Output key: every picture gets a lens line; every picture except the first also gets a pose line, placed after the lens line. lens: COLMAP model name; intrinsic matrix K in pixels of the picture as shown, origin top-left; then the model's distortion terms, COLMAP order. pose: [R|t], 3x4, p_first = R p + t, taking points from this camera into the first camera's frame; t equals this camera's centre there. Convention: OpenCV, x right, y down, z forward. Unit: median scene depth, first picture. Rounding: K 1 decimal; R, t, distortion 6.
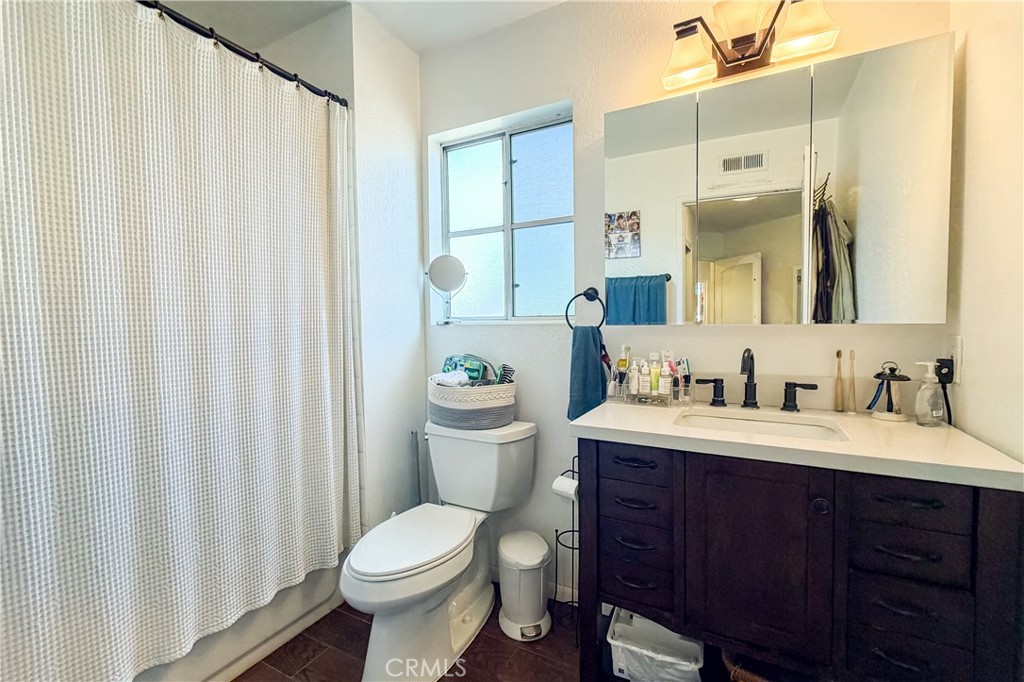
lens RADIAL K [[440.1, 0, 512.0], [0, 440.1, 341.0], [0, 0, 1]] dist [-0.000153, -0.000011]
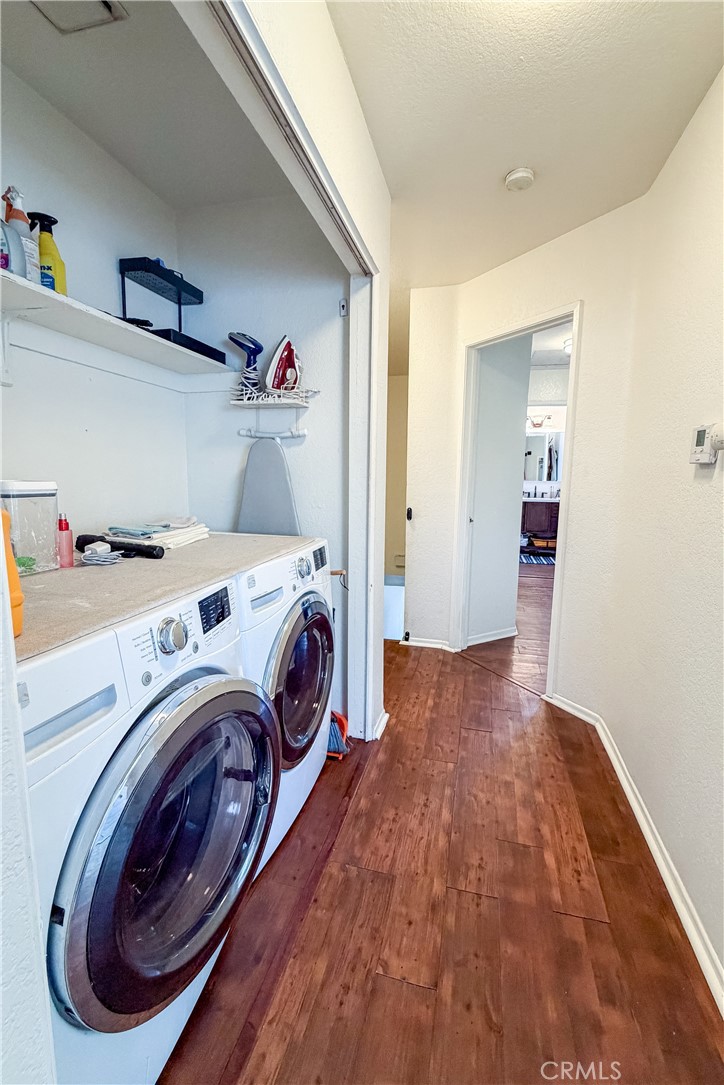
lens RADIAL K [[466.3, 0, 362.0], [0, 466.3, 542.5], [0, 0, 1]] dist [-0.000153, -0.000011]
pose [[0.972157, -0.013462, 0.233945, -2.527671], [-0.009805, 0.995137, 0.098007, 0.154957], [-0.234127, -0.097572, 0.967297, -3.583111]]
